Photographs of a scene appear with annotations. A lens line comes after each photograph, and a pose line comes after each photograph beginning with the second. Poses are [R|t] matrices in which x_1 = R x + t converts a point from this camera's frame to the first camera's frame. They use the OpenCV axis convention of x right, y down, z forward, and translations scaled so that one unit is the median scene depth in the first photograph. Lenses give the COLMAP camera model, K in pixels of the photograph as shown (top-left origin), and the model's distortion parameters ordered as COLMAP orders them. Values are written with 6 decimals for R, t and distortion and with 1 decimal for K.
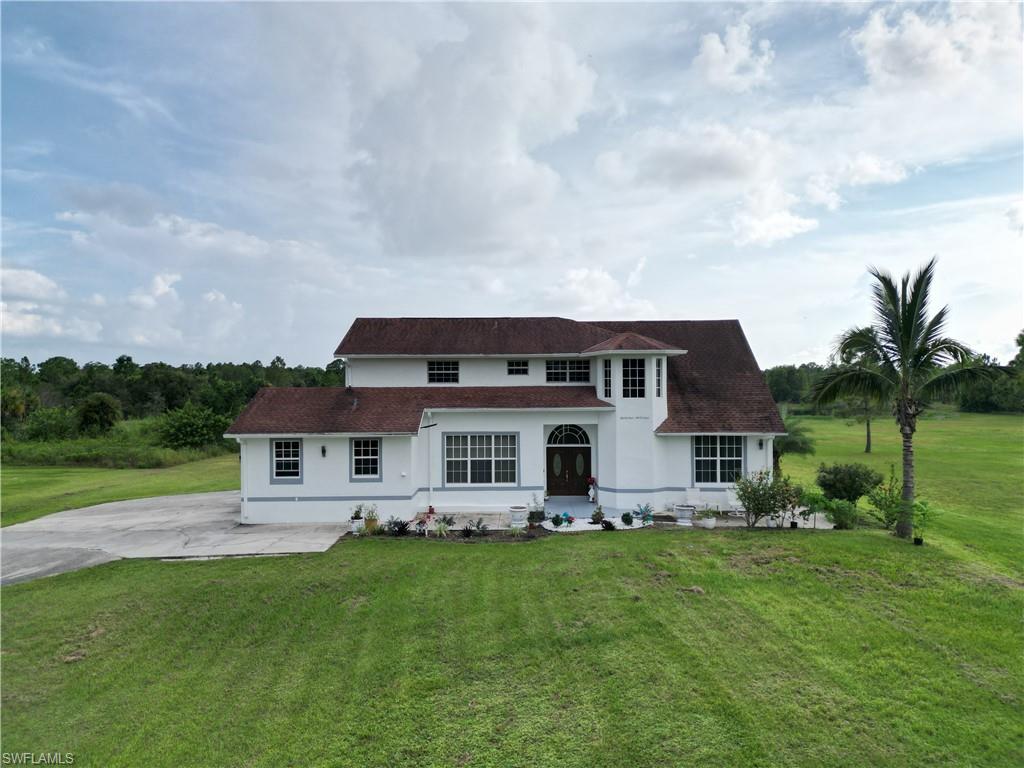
lens RADIAL K [[718.3, 0, 512.0], [0, 718.3, 381.4], [0, 0, 1]] dist [0.083099, -0.075888]
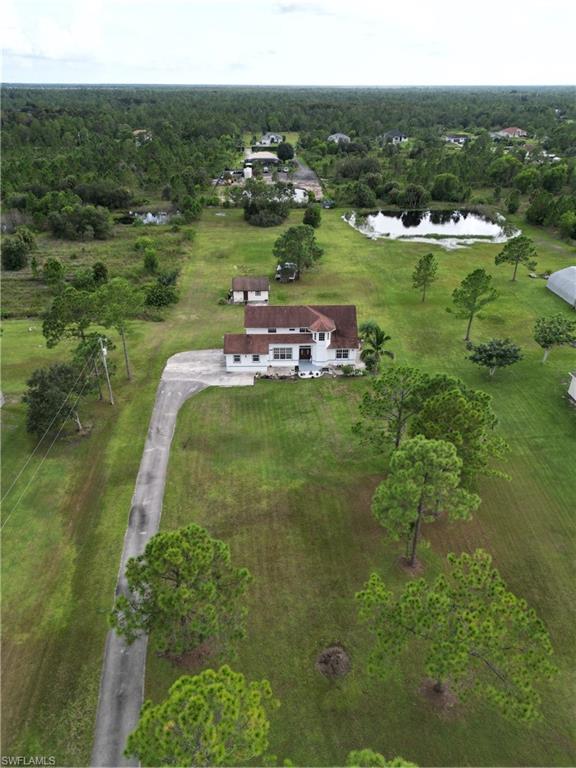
lens RADIAL K [[538.7, 0, 290.6], [0, 538.7, 386.7], [0, 0, 1]] dist [0.083099, -0.075888]
pose [[0.999200, -0.008076, 0.039177, -0.120021], [-0.011805, 0.876249, 0.481715, -1.181419], [-0.038219, -0.481792, 0.875452, -1.710443]]
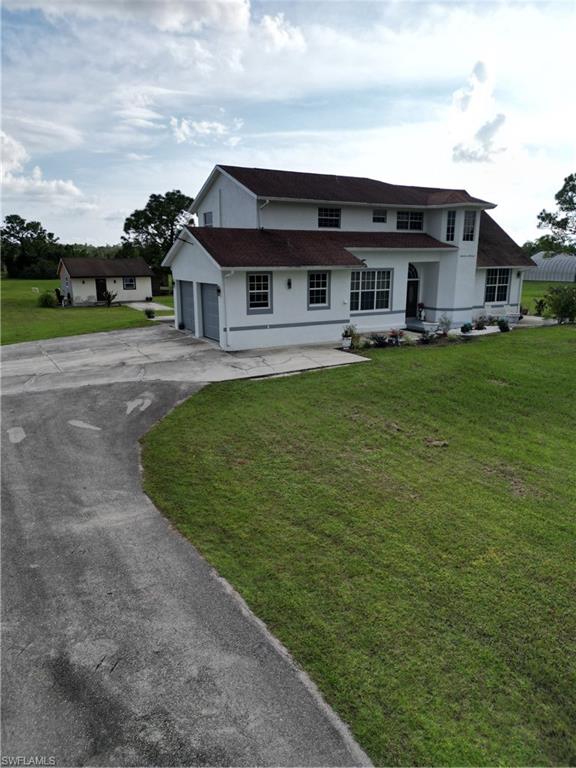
lens RADIAL K [[538.7, 0, 293.5], [0, 538.7, 389.6], [0, 0, 1]] dist [0.083099, -0.075888]
pose [[0.864596, -0.112532, 0.489704, -0.657164], [-0.004548, 0.972806, 0.231577, 0.058957], [-0.502446, -0.202448, 0.840573, 0.236752]]
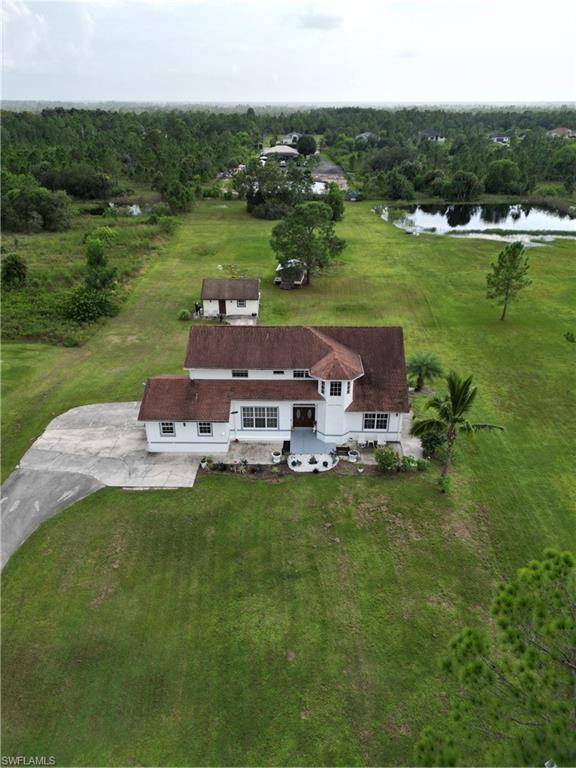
lens RADIAL K [[538.7, 0, 290.8], [0, 538.7, 381.6], [0, 0, 1]] dist [0.083099, -0.075888]
pose [[0.999901, 0.013633, -0.003544, 0.049220], [-0.010552, 0.891622, 0.452658, -0.692002], [0.009331, -0.452576, 0.891677, -0.323165]]
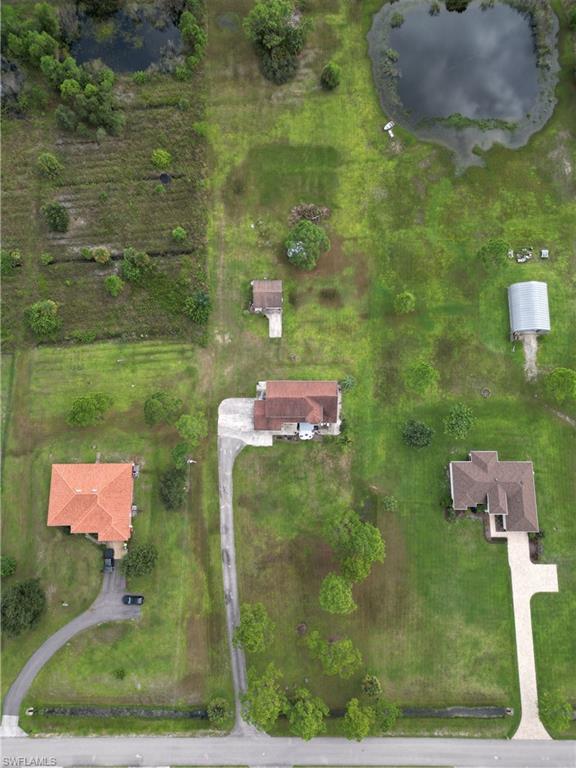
lens RADIAL K [[538.7, 0, 293.2], [0, 538.7, 382.3], [0, 0, 1]] dist [0.083099, -0.075888]
pose [[0.999975, -0.002092, 0.006700, -0.046731], [-0.006186, 0.188573, 0.982040, -4.754452], [-0.003318, -0.982057, 0.188555, 0.438806]]
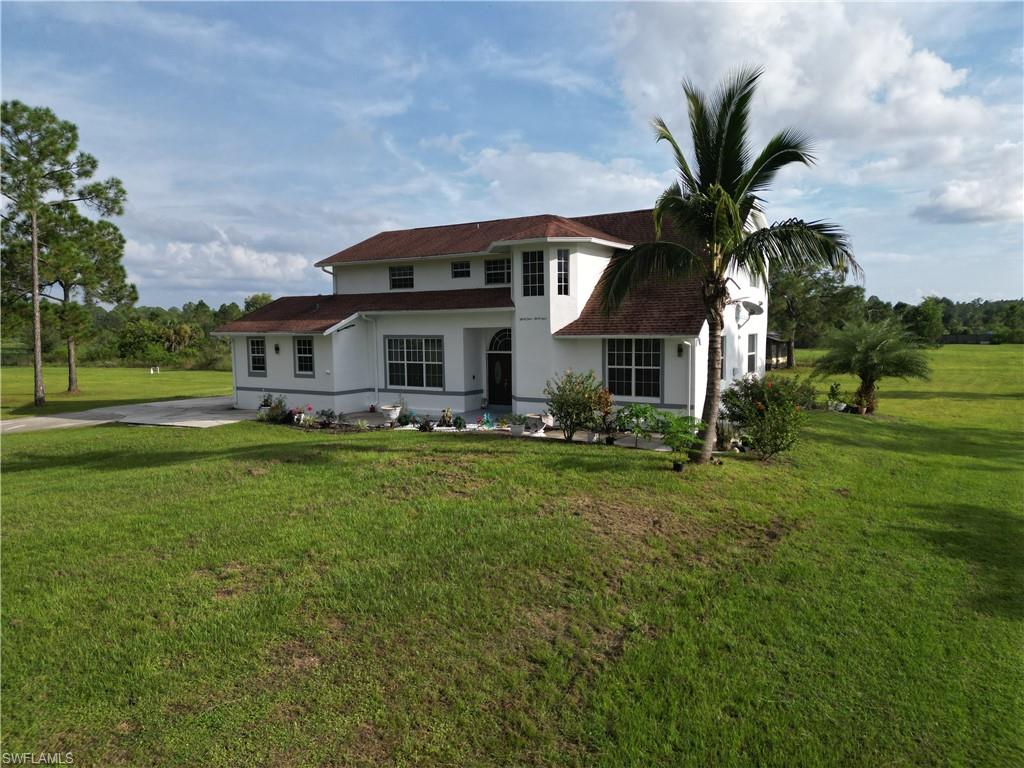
lens RADIAL K [[718.3, 0, 510.8], [0, 718.3, 405.4], [0, 0, 1]] dist [0.083099, -0.075888]
pose [[0.843155, 0.054027, -0.534949, 0.627177], [0.005237, 0.994066, 0.108649, 0.060269], [0.537645, -0.094410, 0.837869, 0.228110]]
